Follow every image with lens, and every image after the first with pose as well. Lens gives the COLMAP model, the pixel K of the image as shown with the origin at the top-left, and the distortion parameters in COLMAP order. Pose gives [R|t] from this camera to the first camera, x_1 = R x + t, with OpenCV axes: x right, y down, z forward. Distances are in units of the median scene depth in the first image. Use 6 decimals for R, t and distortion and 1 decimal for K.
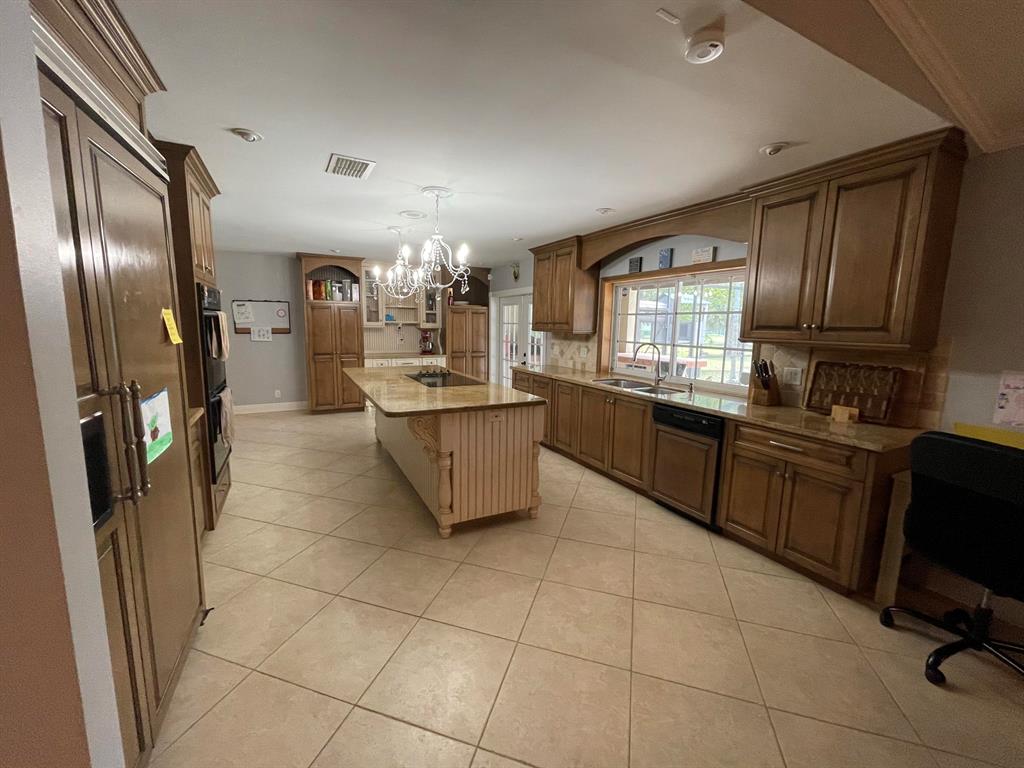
lens RADIAL K [[410.2, 0, 505.4], [0, 410.2, 382.8], [0, 0, 1]] dist [0.001163, 0.000046]
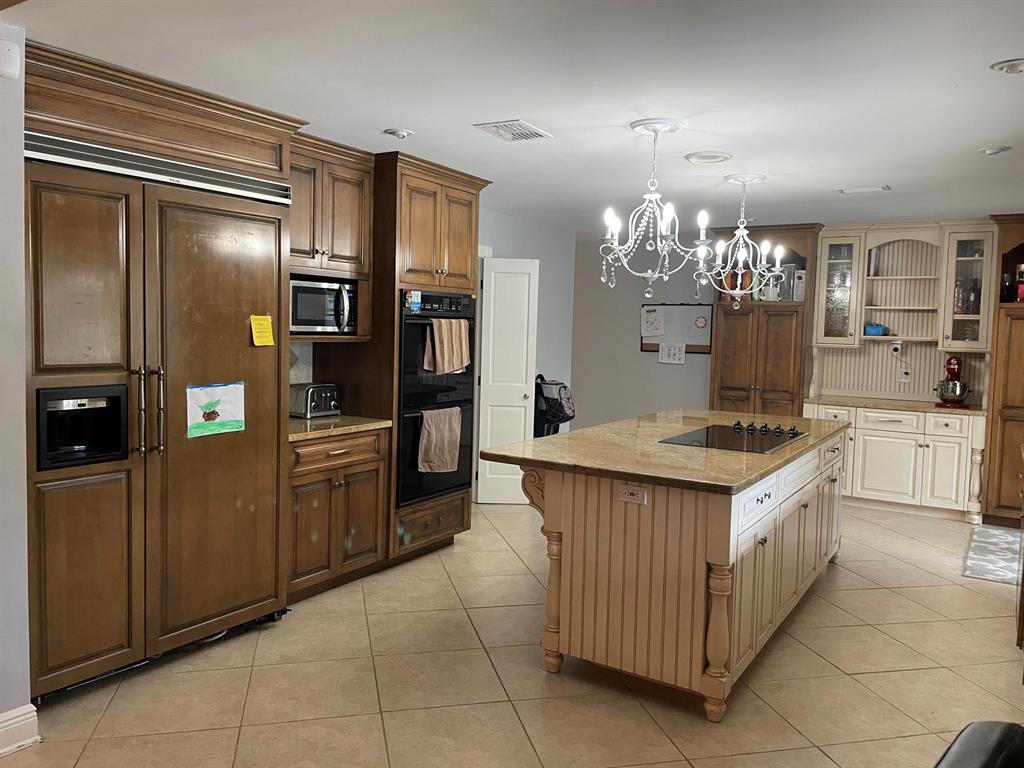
lens RADIAL K [[782.7, 0, 513.0], [0, 782.7, 379.0], [0, 0, 1]] dist [0.043671, -0.002215]
pose [[0.519252, 0.056503, -0.852751, 0.372925], [-0.140515, 0.989877, -0.019972, -0.014748], [0.842990, 0.130195, 0.521935, 0.119336]]
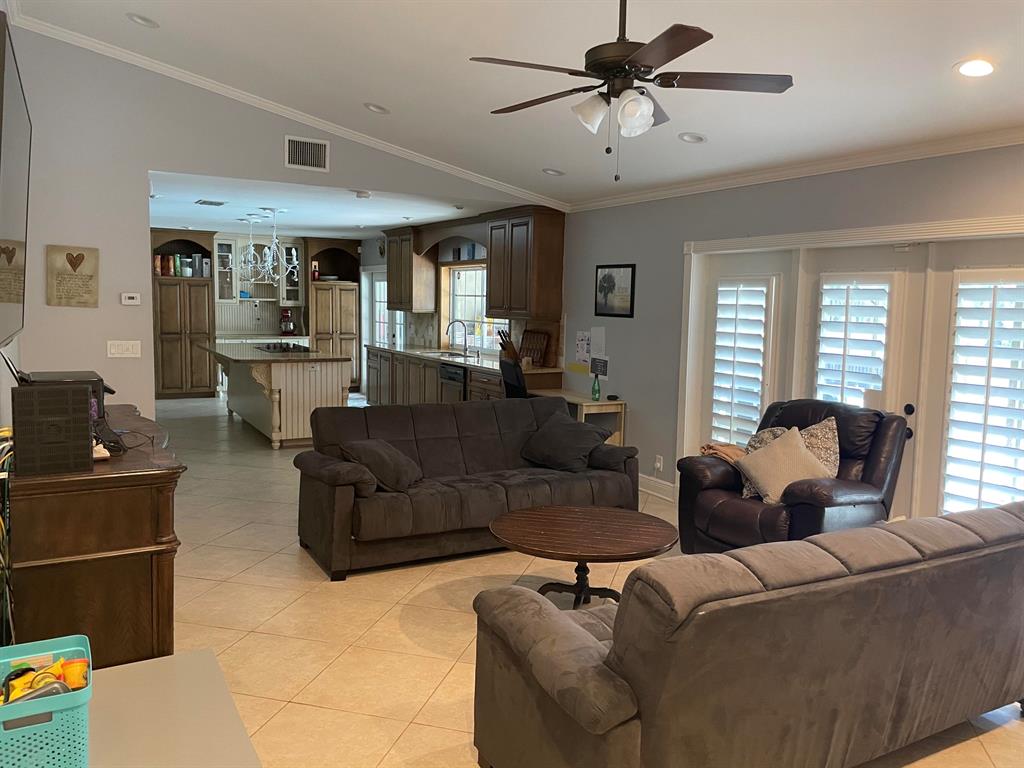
lens RADIAL K [[782.7, 0, 516.8], [0, 782.7, 385.3], [0, 0, 1]] dist [0.043671, -0.002215]
pose [[0.998977, 0.000115, 0.045218, 0.263416], [0.001344, 0.999480, -0.032215, 0.108344], [-0.045198, 0.032243, 0.998458, -0.831674]]
